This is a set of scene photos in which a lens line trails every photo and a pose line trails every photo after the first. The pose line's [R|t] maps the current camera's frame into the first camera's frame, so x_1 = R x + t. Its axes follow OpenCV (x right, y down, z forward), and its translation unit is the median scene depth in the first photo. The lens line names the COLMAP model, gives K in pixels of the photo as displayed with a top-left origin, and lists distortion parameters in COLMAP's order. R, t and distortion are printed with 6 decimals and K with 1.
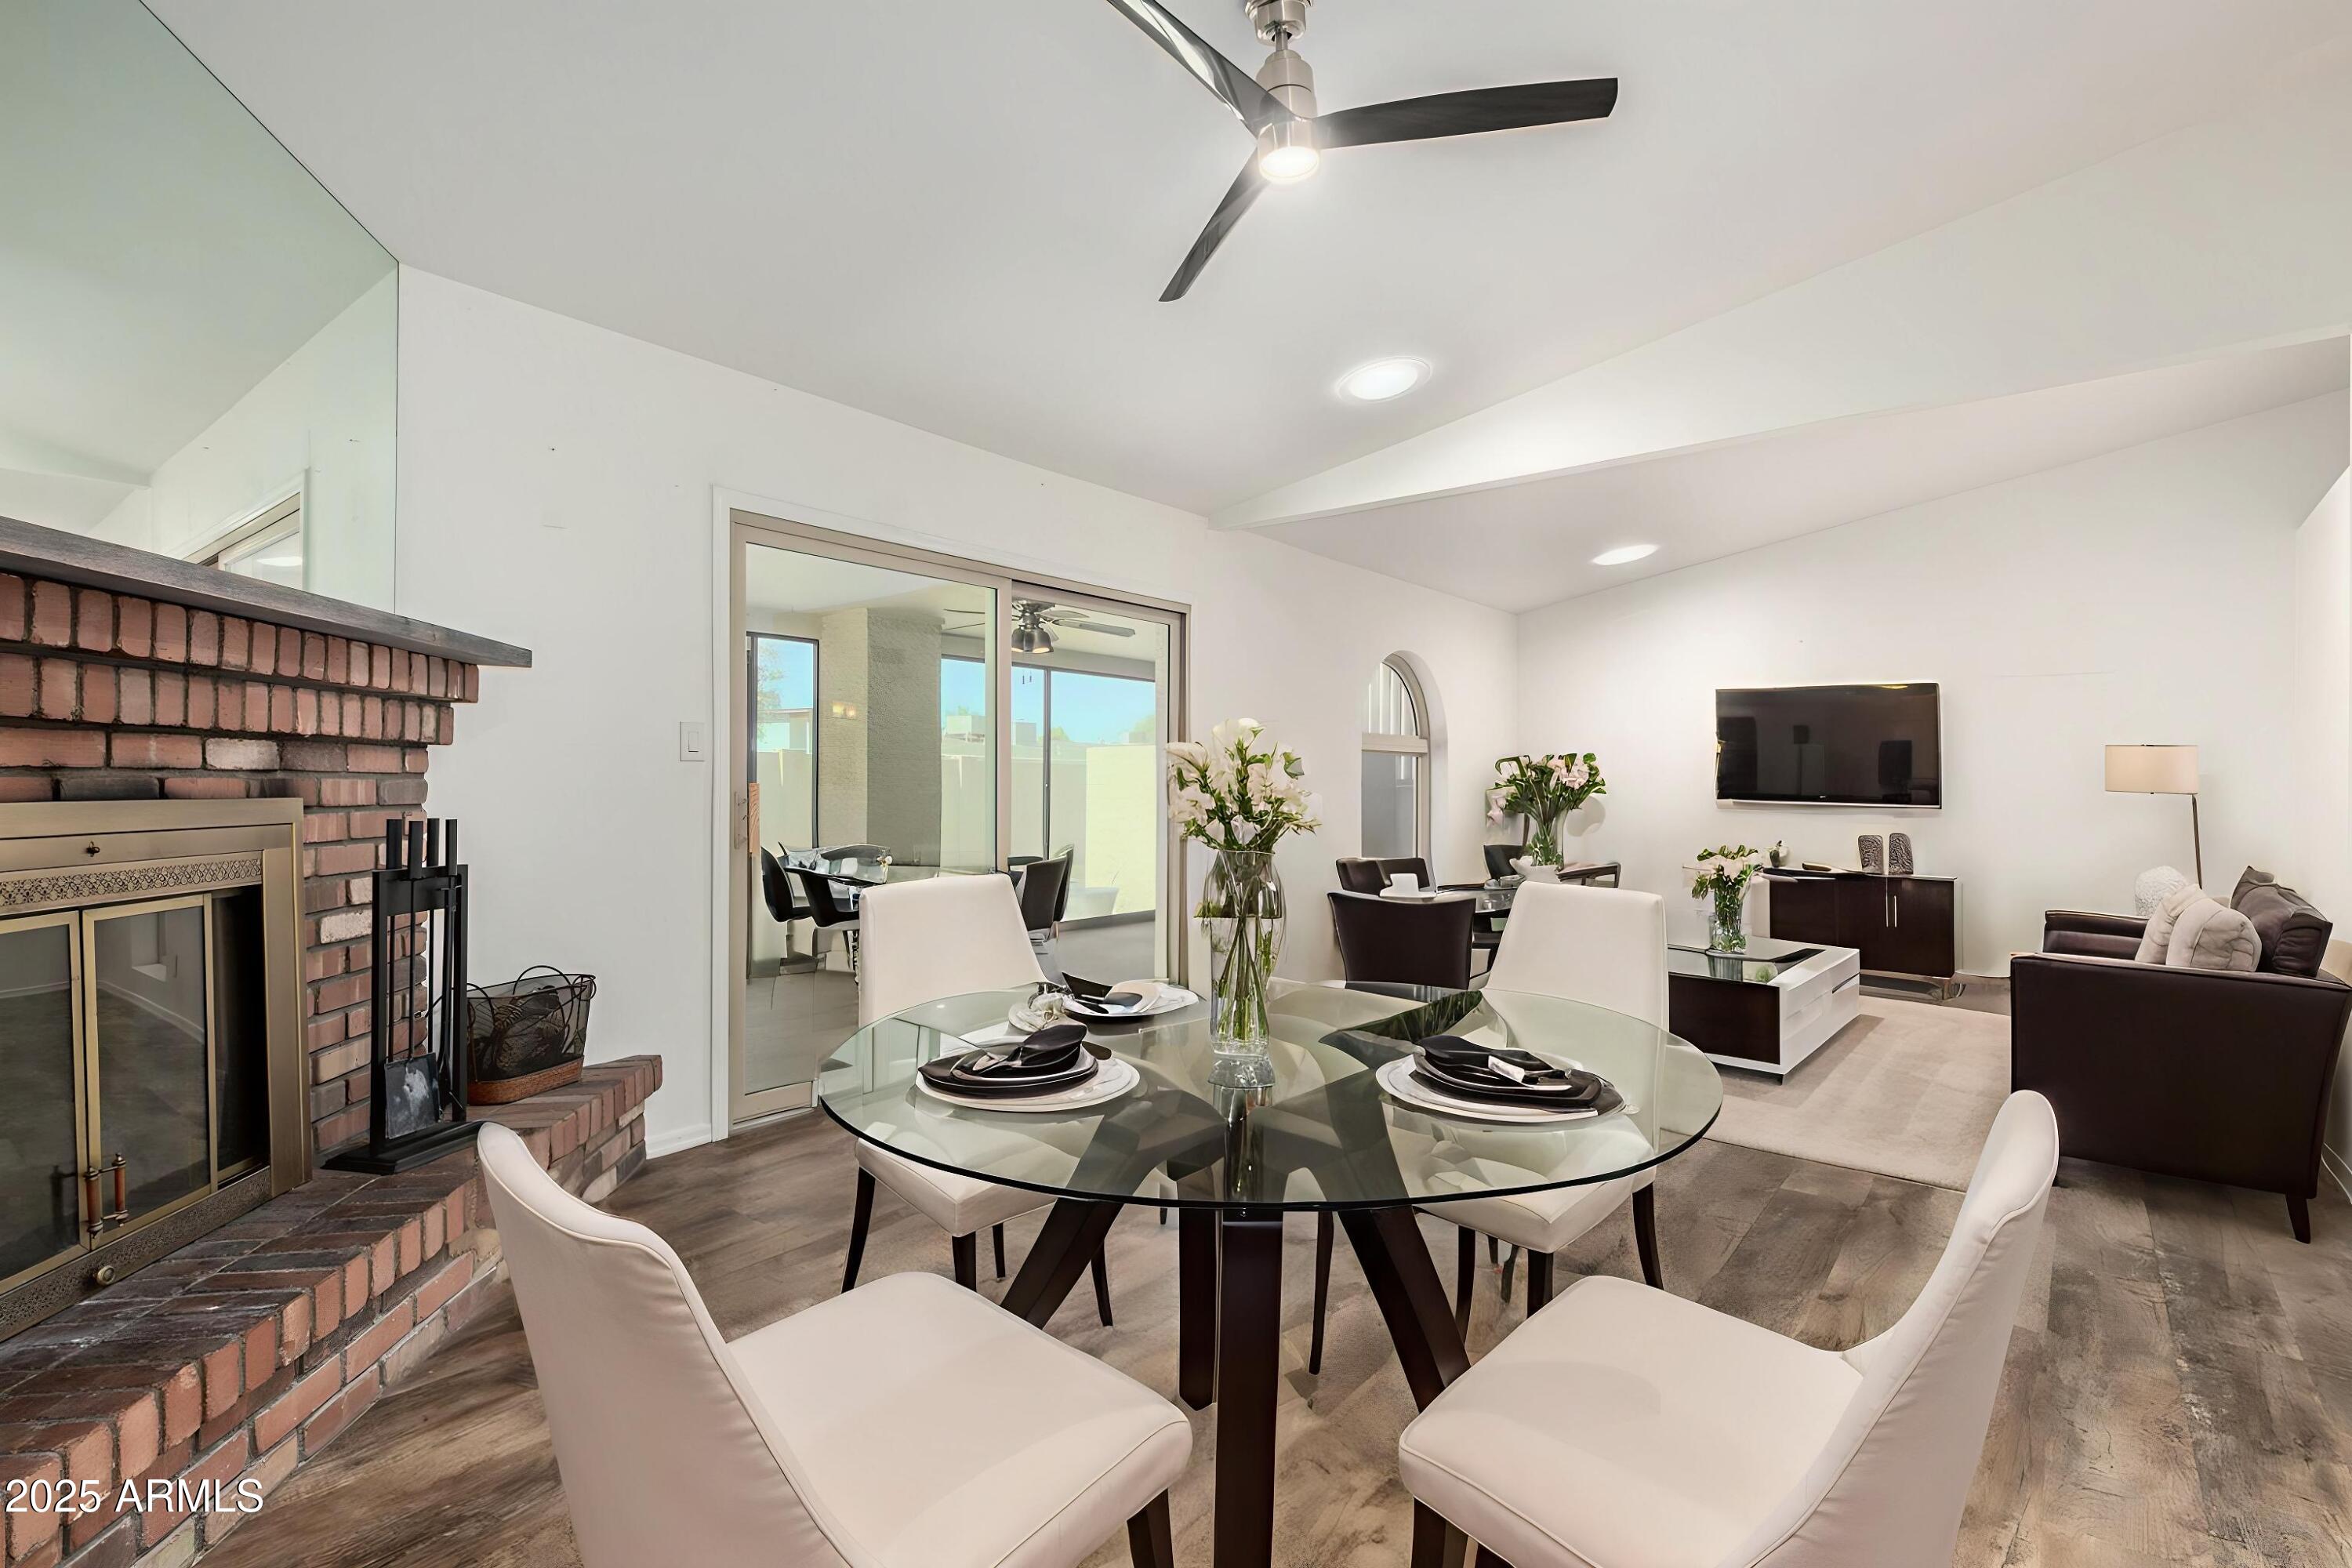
lens RADIAL K [[1103.8, 0, 1192.8], [0, 1103.8, 785.5], [0, 0, 1]] dist [0.001597, -0.001453]
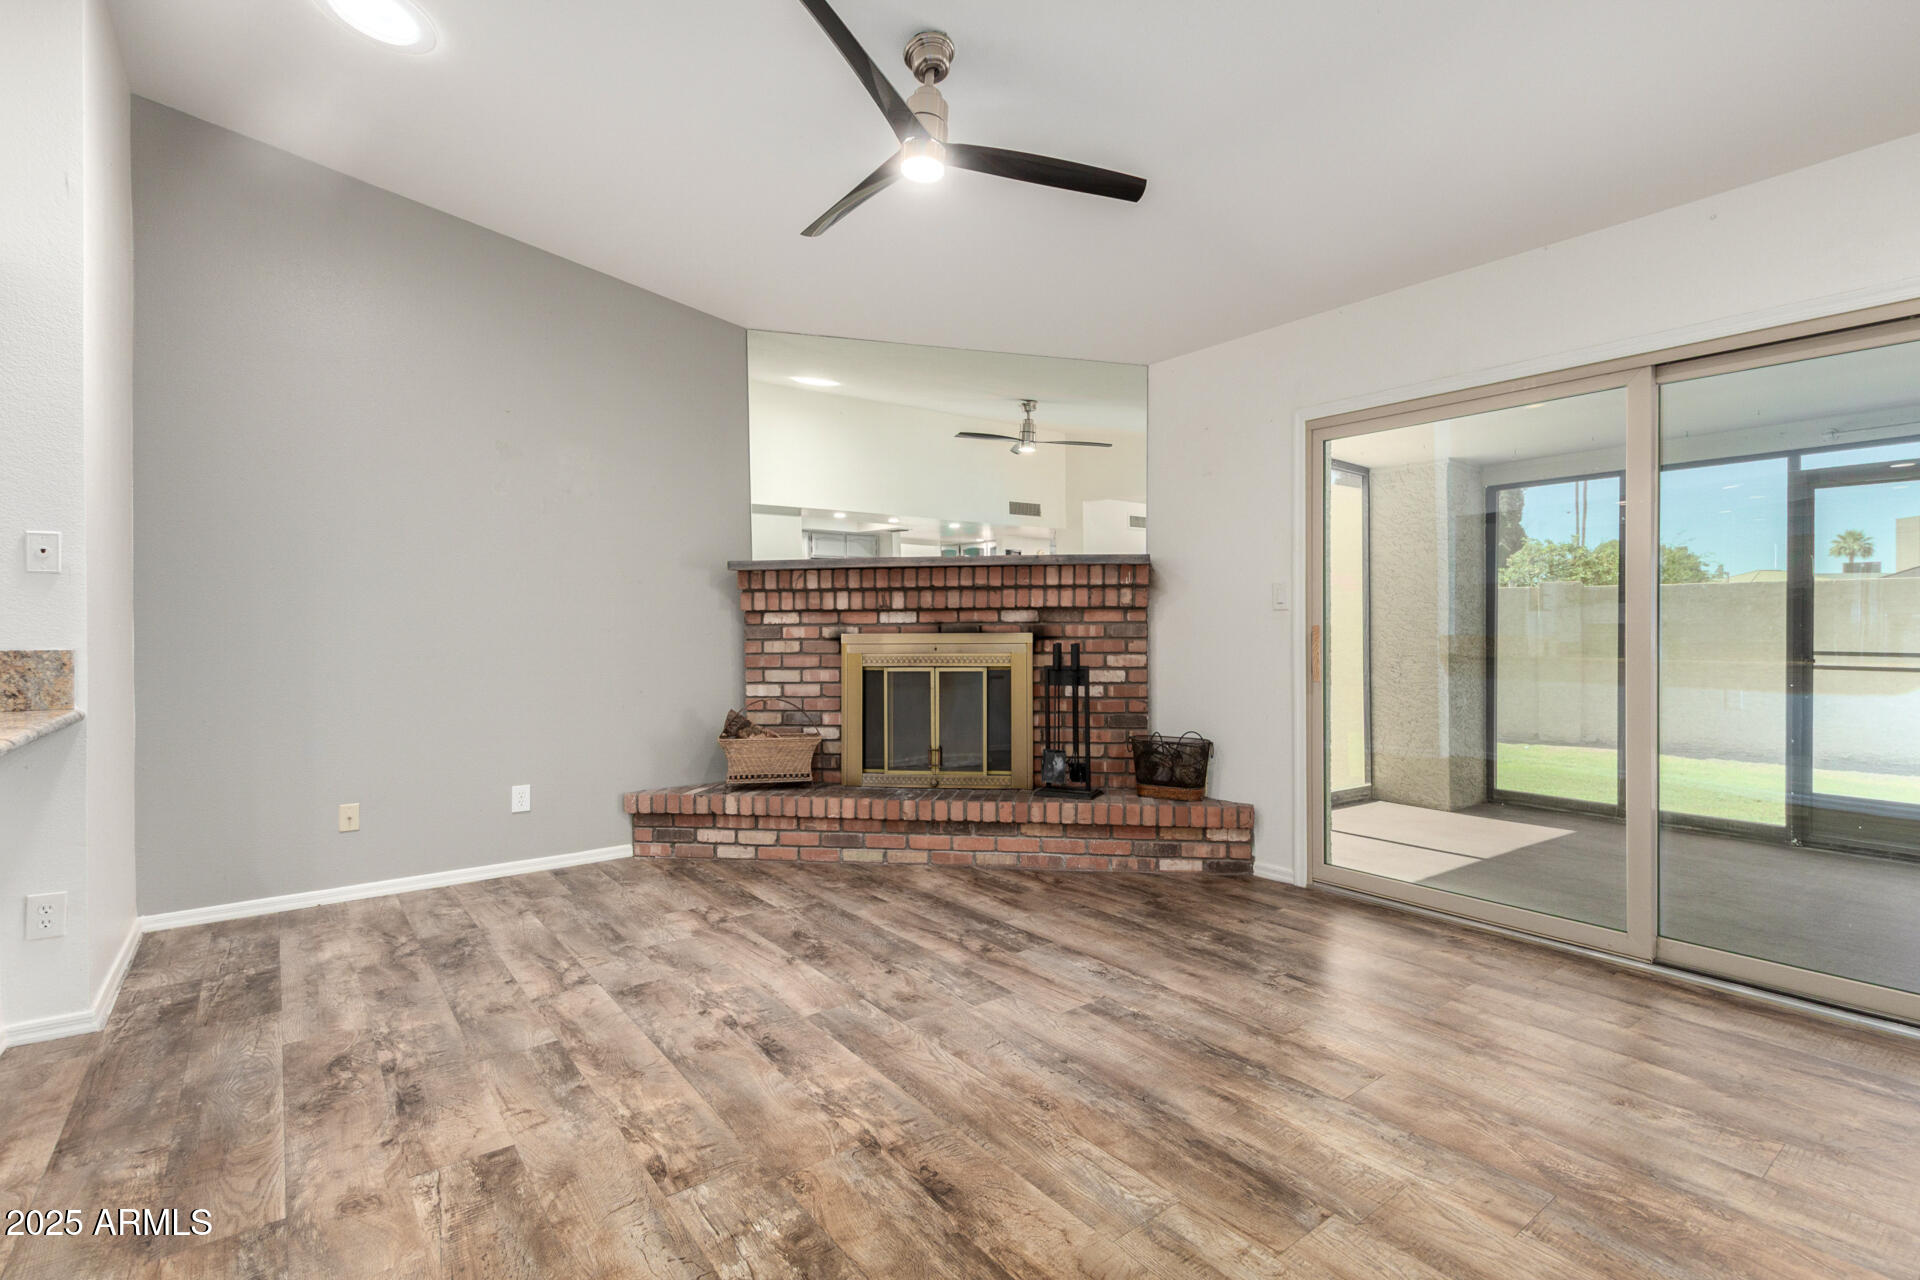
lens RADIAL K [[936.7, 0, 970.0], [0, 936.7, 637.0], [0, 0, 1]] dist [0.000423, -0.000716]
pose [[-0.252920, -0.000539, -0.967487, 1.291935], [0.002487, 0.999996, -0.001207, 0.022672], [0.967484, -0.002711, -0.252918, 1.452589]]
